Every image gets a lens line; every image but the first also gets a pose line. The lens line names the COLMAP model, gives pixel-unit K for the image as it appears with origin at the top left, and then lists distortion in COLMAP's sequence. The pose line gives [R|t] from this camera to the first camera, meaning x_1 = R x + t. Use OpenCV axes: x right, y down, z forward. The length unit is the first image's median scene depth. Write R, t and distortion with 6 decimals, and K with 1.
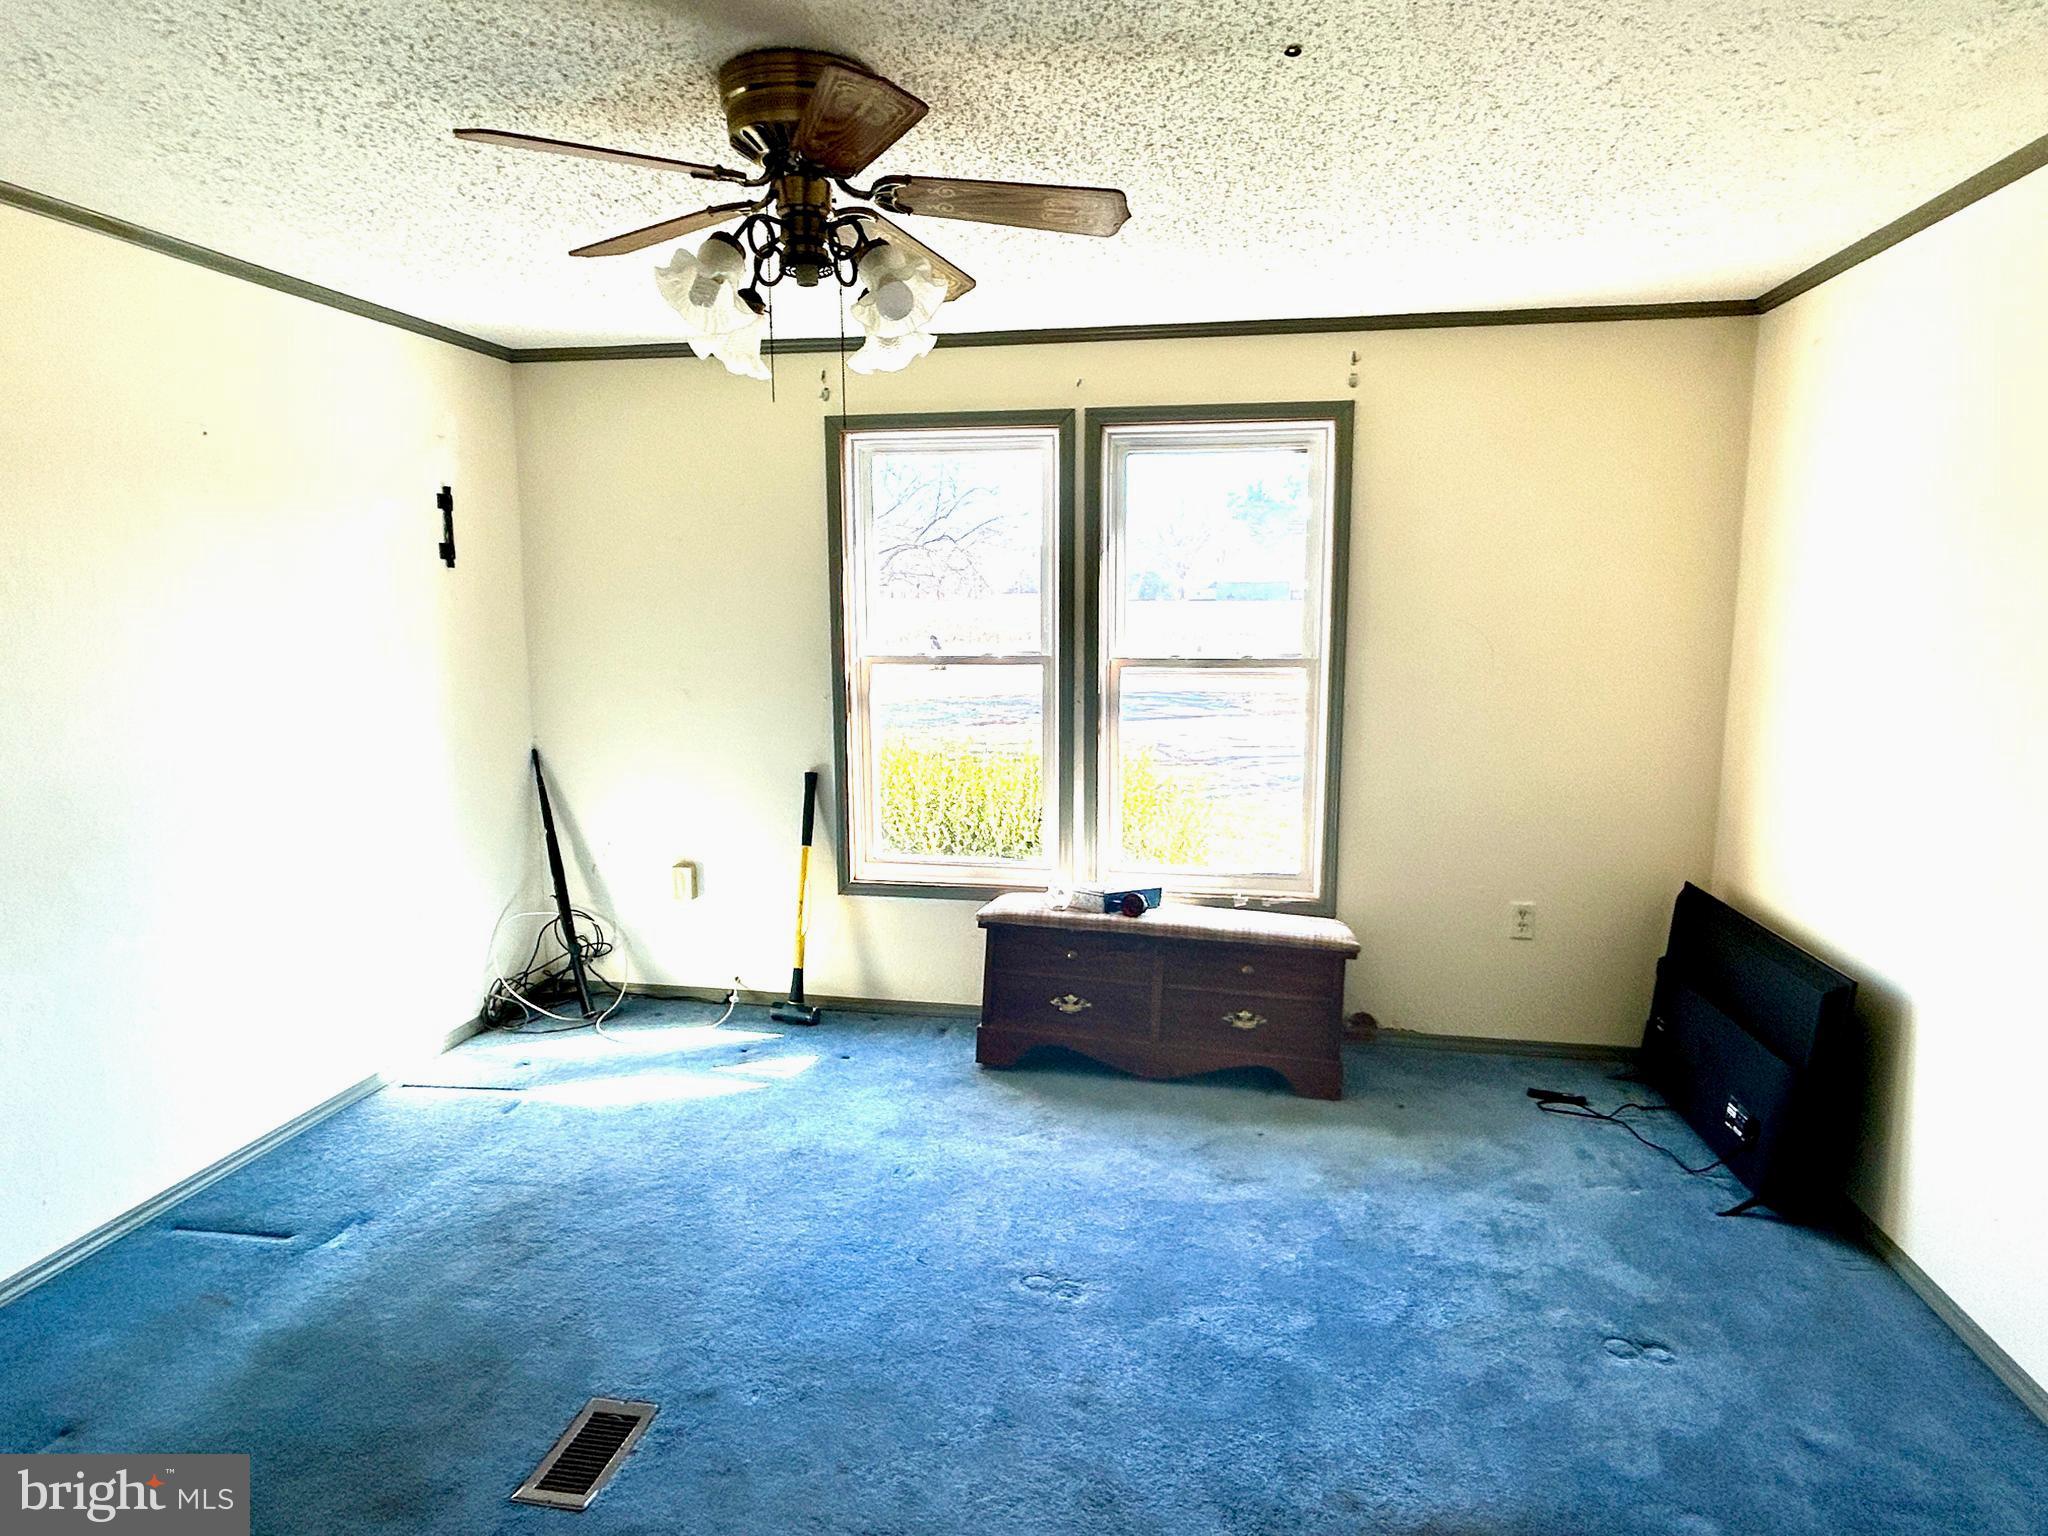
lens RADIAL K [[1181.5, 0, 1028.5], [0, 1181.5, 757.2], [0, 0, 1]] dist [-0.003804, -0.002898]
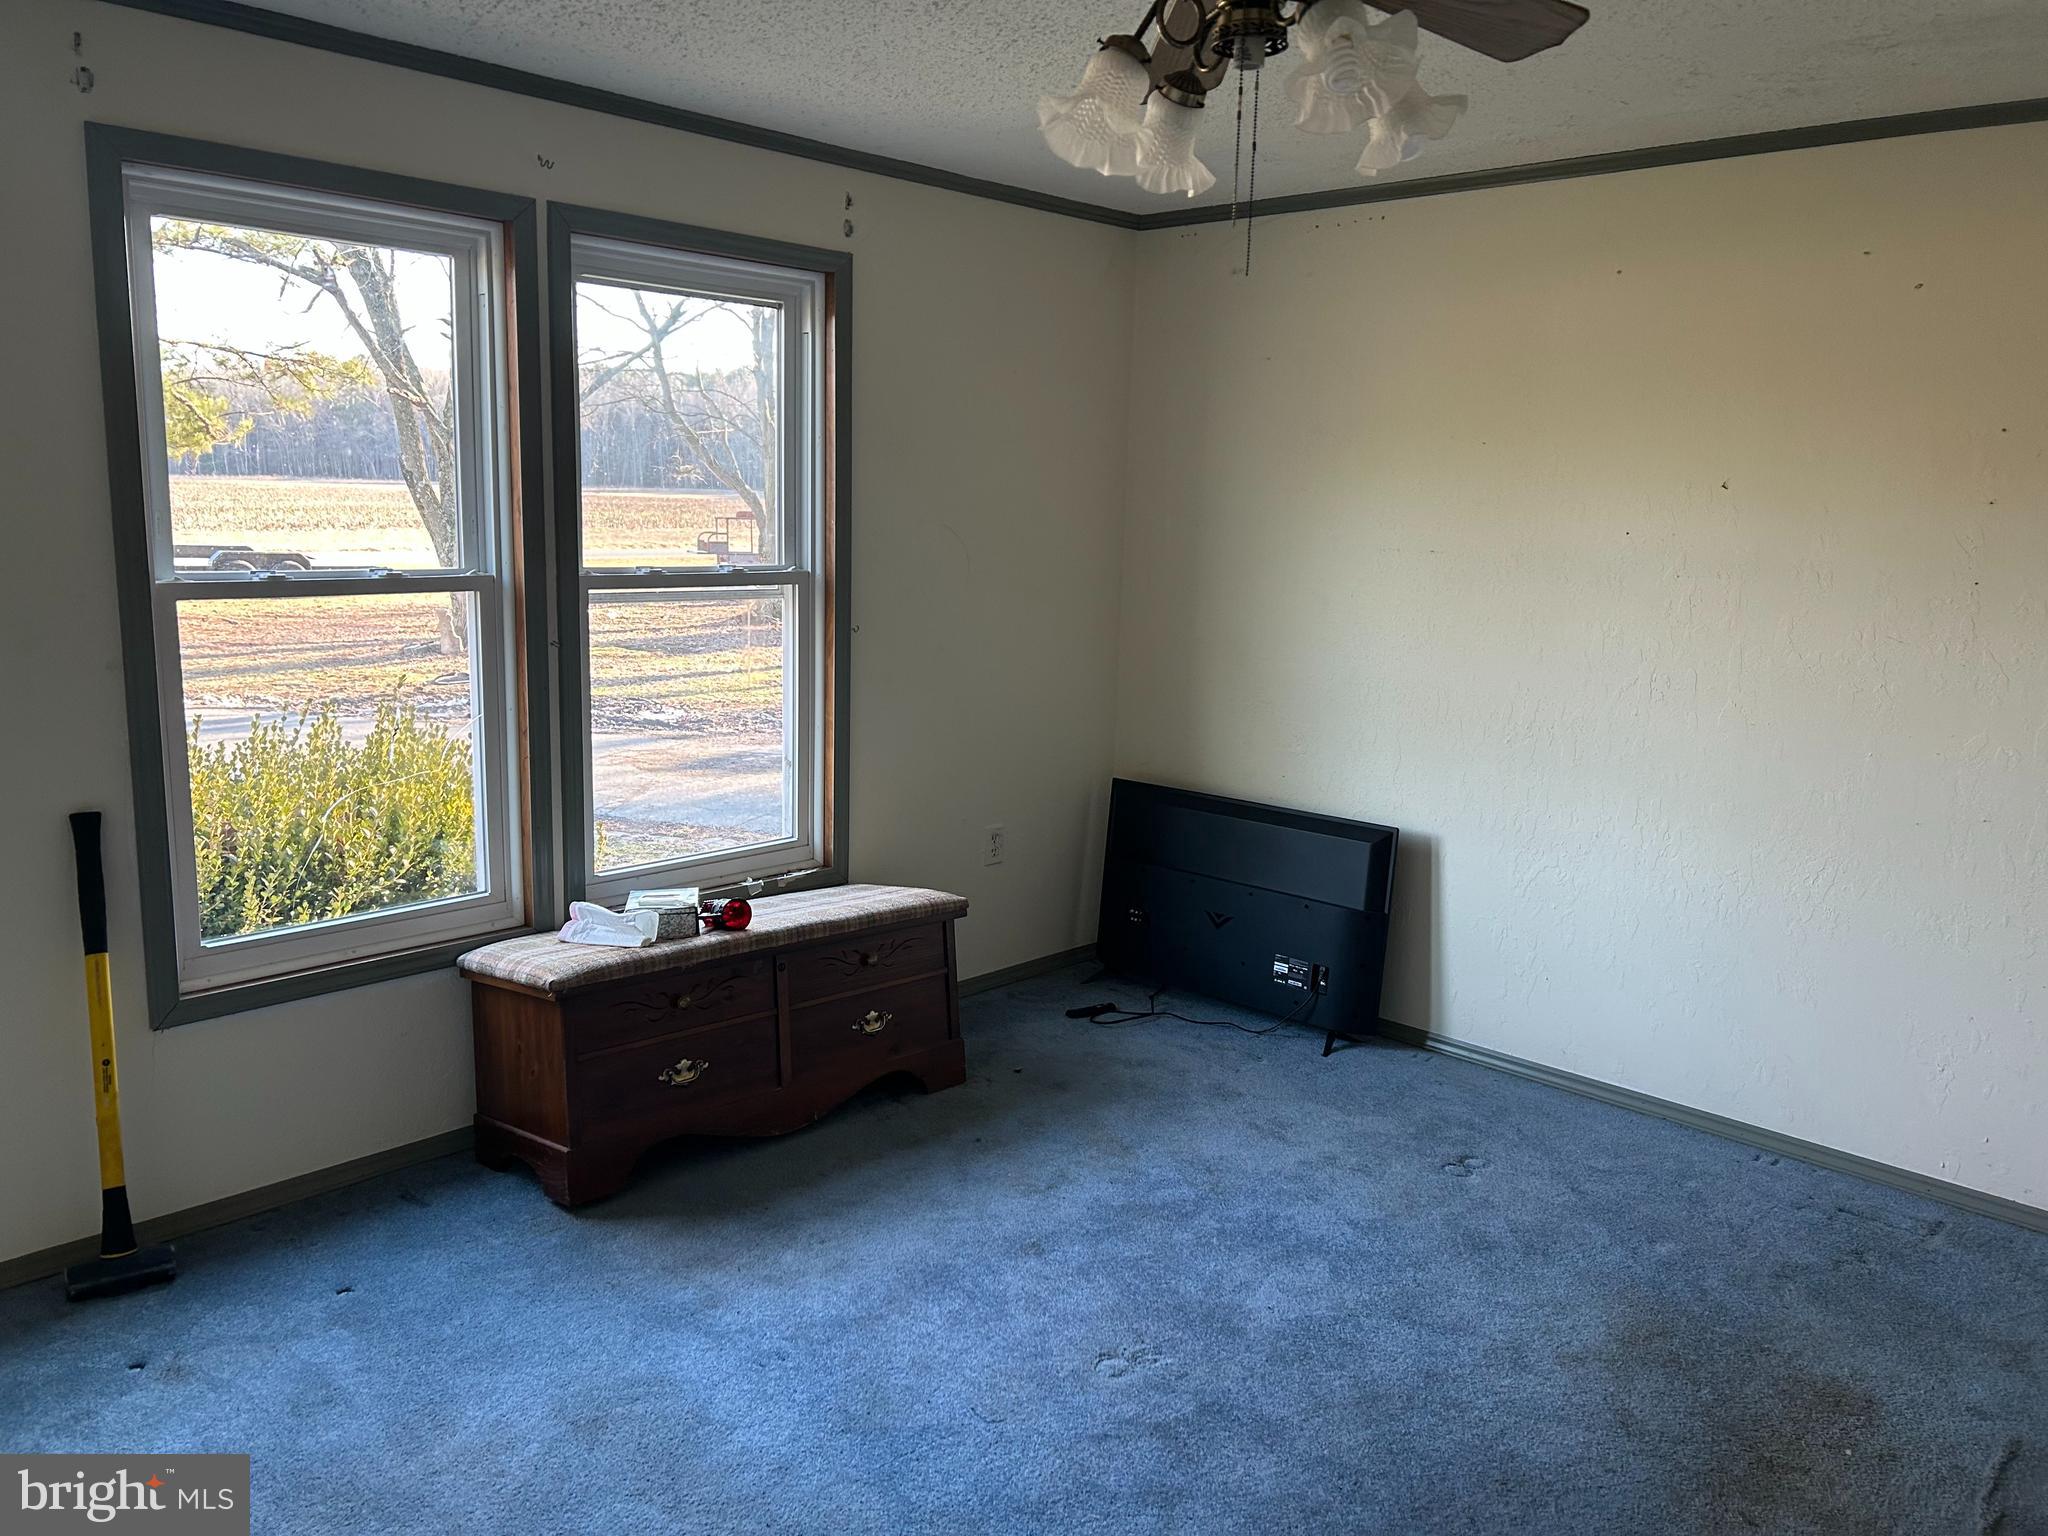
lens RADIAL K [[1512.2, 0, 1046.6], [0, 1512.2, 723.5], [0, 0, 1]] dist [0.049790, -0.013288]
pose [[0.560380, -0.112320, 0.820584, -0.576931], [0.081416, 0.993434, 0.080379, -0.053711], [-0.824224, 0.021766, 0.565845, 0.311237]]
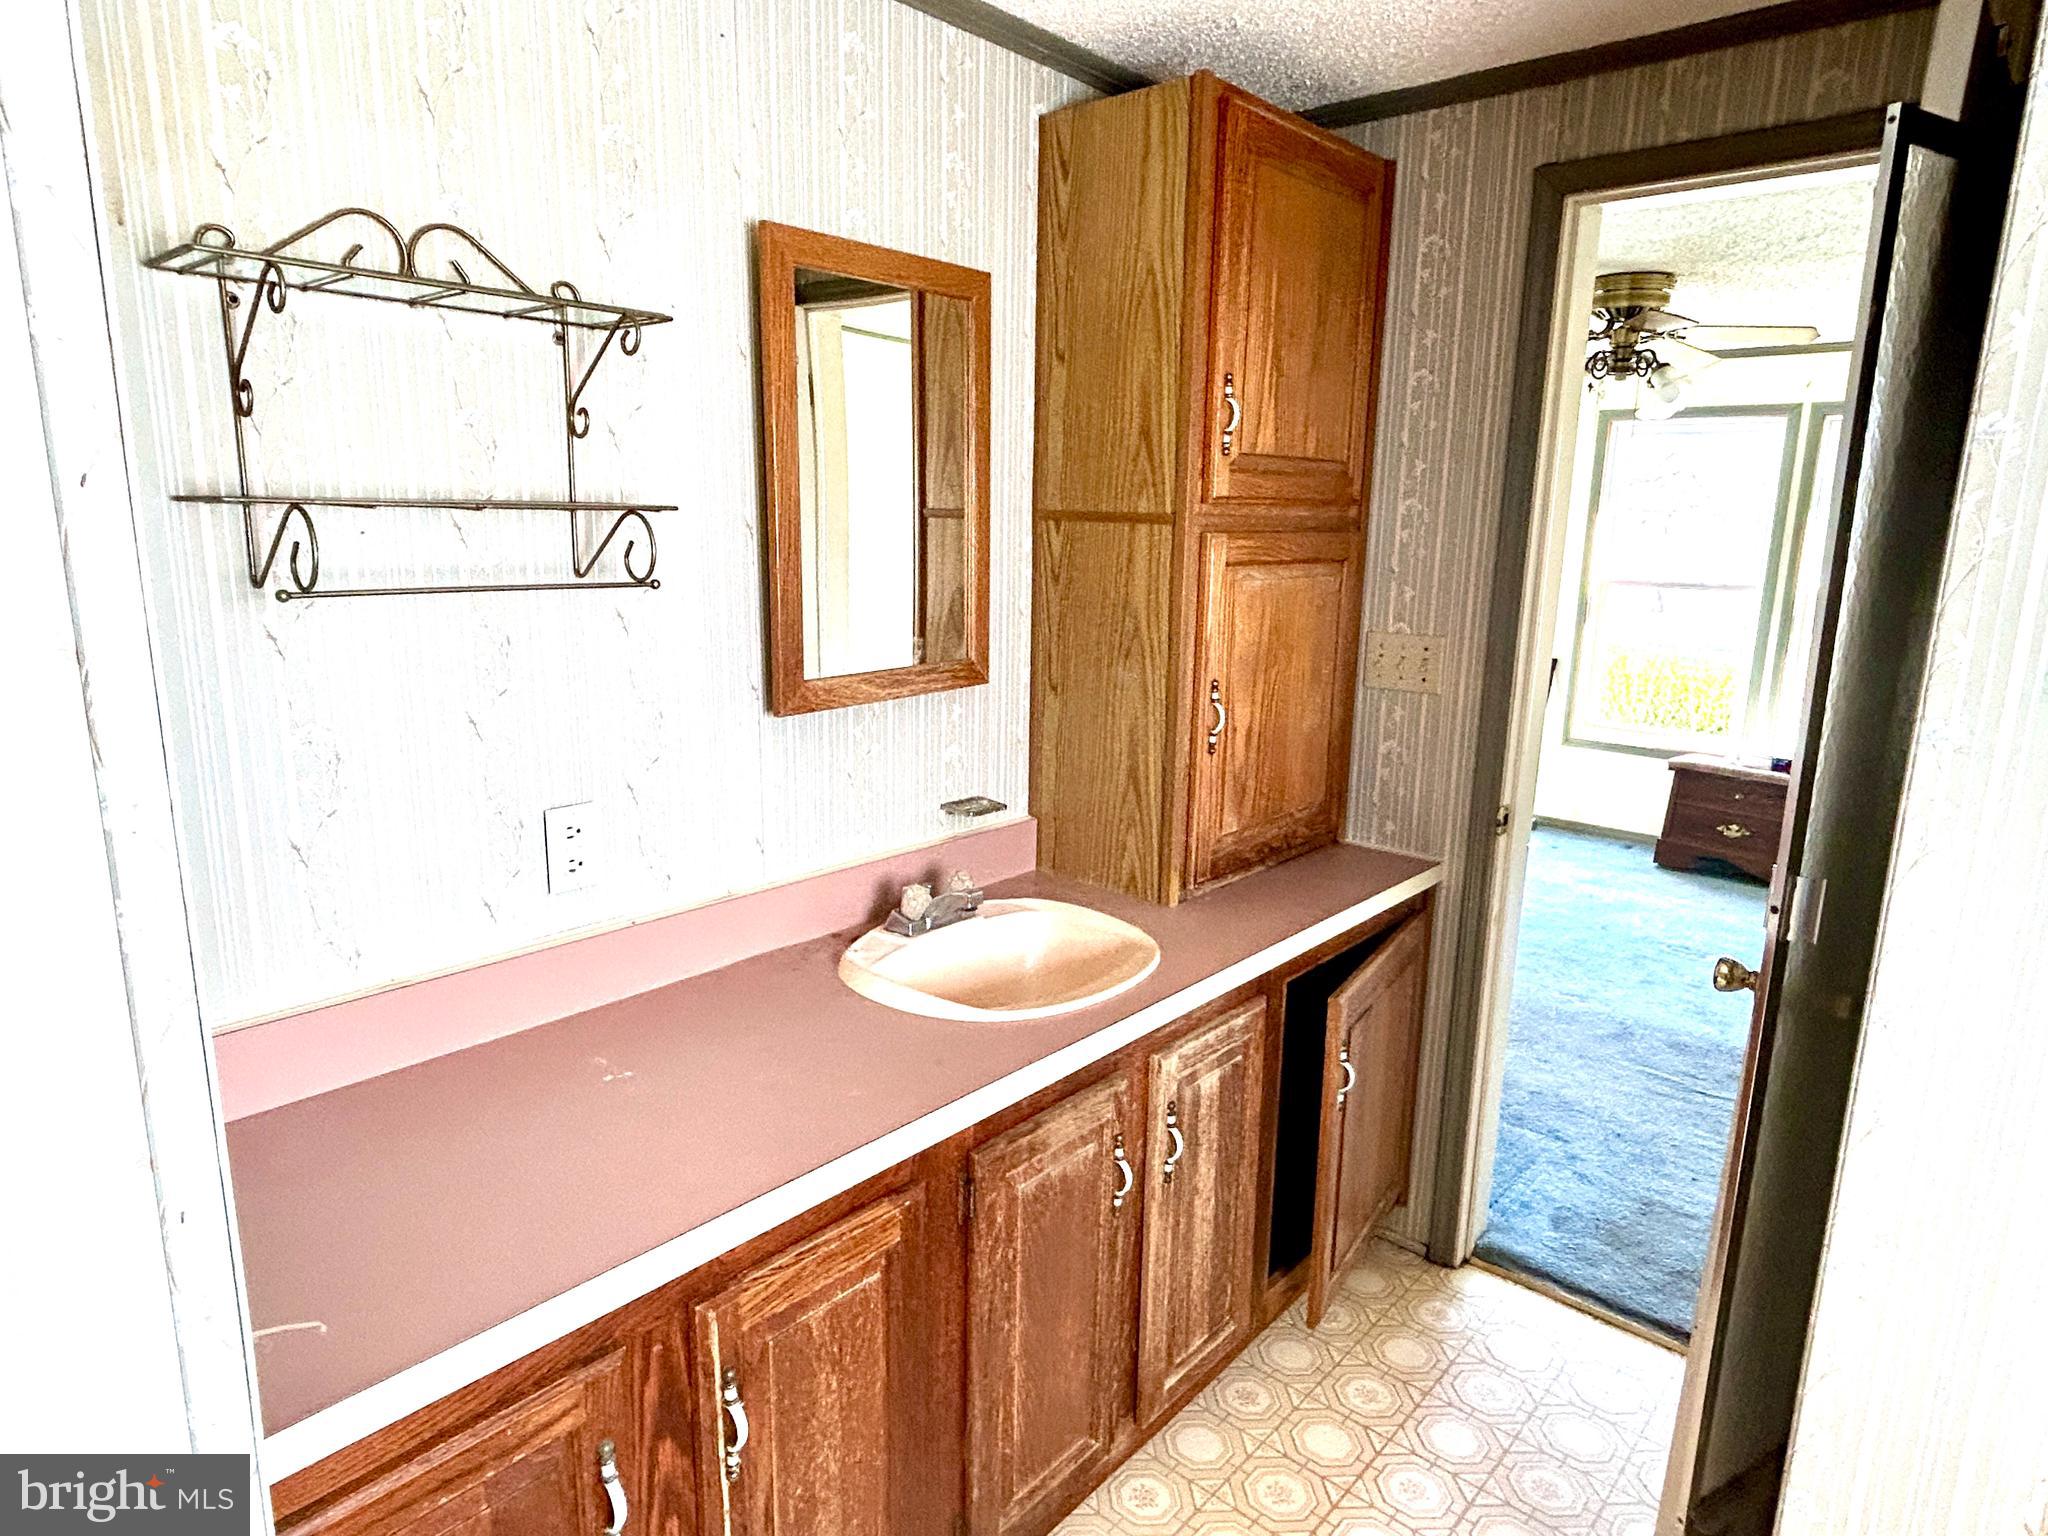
lens RADIAL K [[1181.5, 0, 1016.3], [0, 1181.5, 763.7], [0, 0, 1]] dist [-0.003804, -0.002898]
pose [[0.840822, 0.126966, -0.526210, 0.047656], [-0.099256, 0.991784, 0.080702, 0.102149], [0.532133, -0.015626, 0.846516, -0.674705]]
